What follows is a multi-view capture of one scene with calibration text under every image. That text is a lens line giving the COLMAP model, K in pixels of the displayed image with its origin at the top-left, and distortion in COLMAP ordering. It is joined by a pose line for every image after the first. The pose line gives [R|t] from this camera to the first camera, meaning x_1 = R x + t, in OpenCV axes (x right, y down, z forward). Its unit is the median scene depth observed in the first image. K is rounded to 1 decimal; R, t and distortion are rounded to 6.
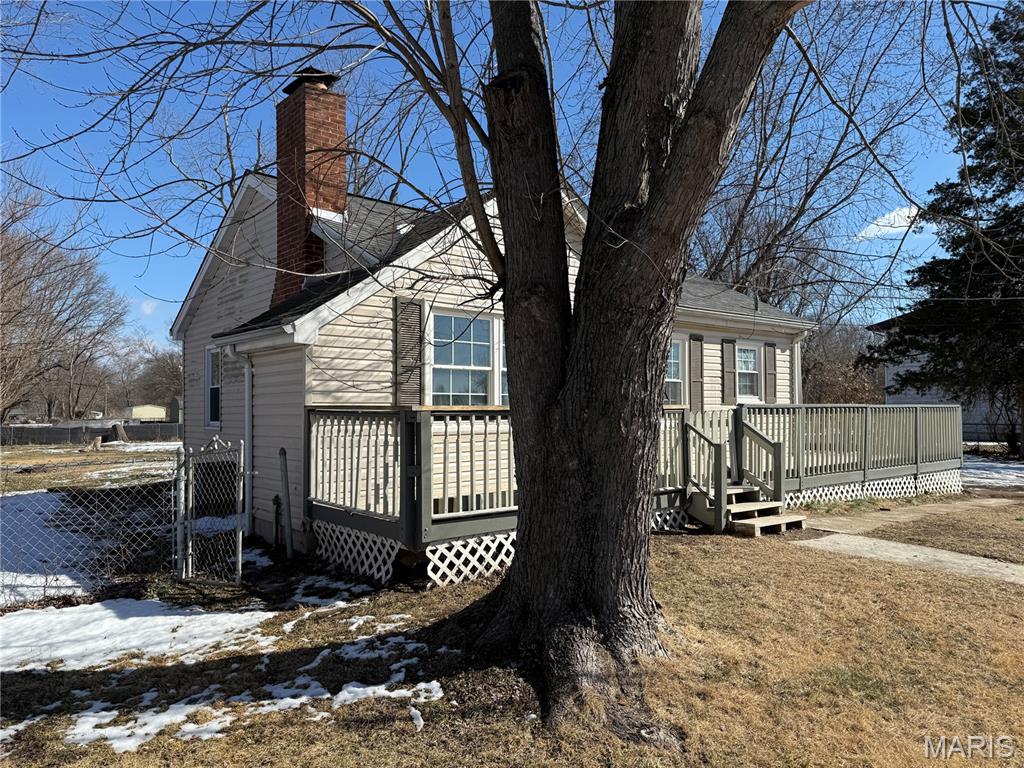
lens RADIAL K [[722.9, 0, 512.0], [0, 722.9, 384.0], [0, 0, 1]] dist [0.066626, -0.003822]
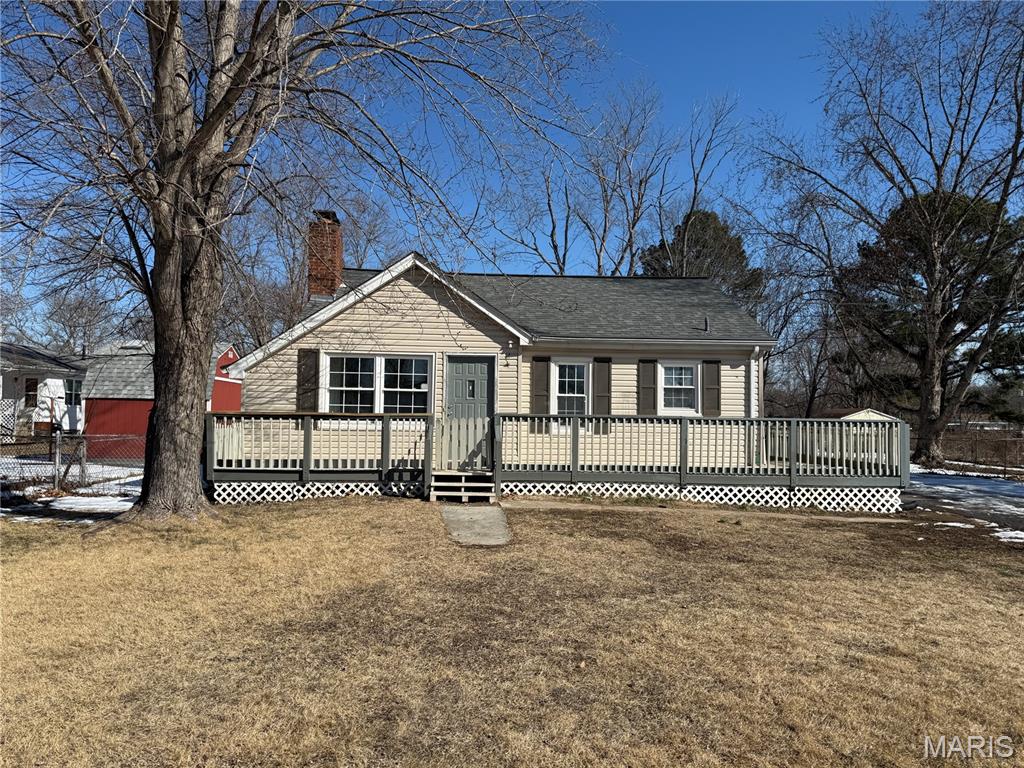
lens RADIAL K [[722.9, 0, 512.0], [0, 722.9, 384.0], [0, 0, 1]] dist [0.066626, -0.003822]
pose [[0.813729, -0.014495, -0.581064, 1.221488], [0.004017, 0.999805, -0.019316, -0.001422], [0.581231, 0.013384, 0.813629, -0.103301]]
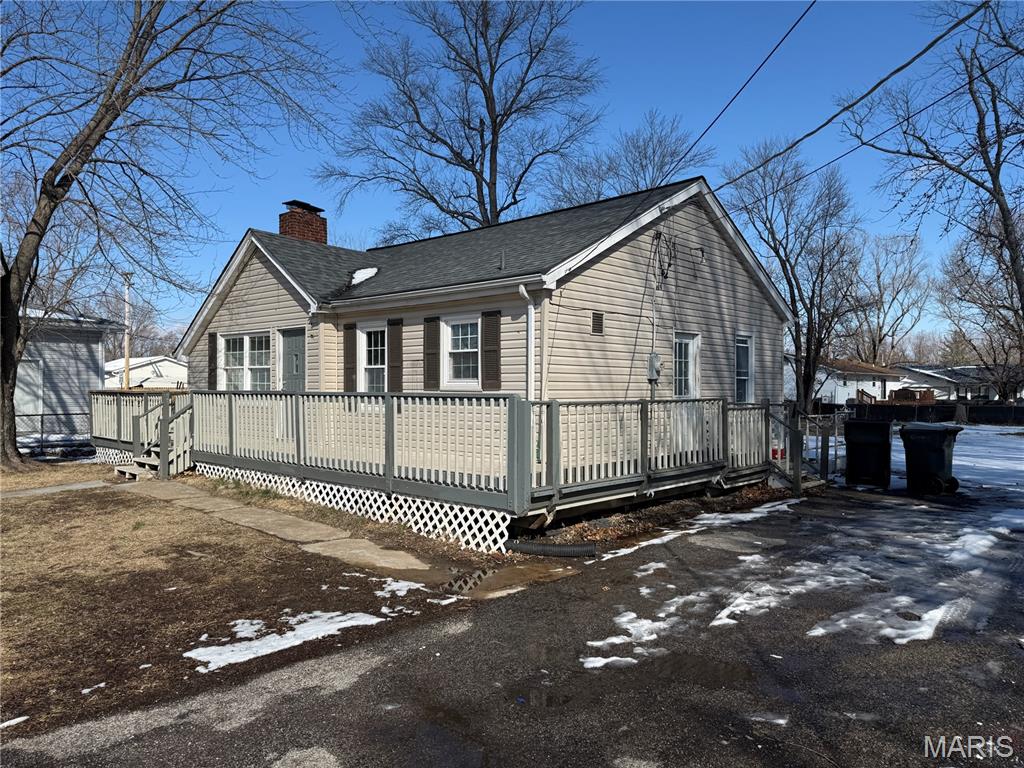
lens RADIAL K [[722.9, 0, 512.0], [0, 722.9, 384.0], [0, 0, 1]] dist [0.066626, -0.003822]
pose [[0.127361, -0.002927, -0.991852, 1.841359], [0.026419, 0.999651, 0.000442, 0.035457], [0.991504, -0.026260, 0.127394, 1.513630]]
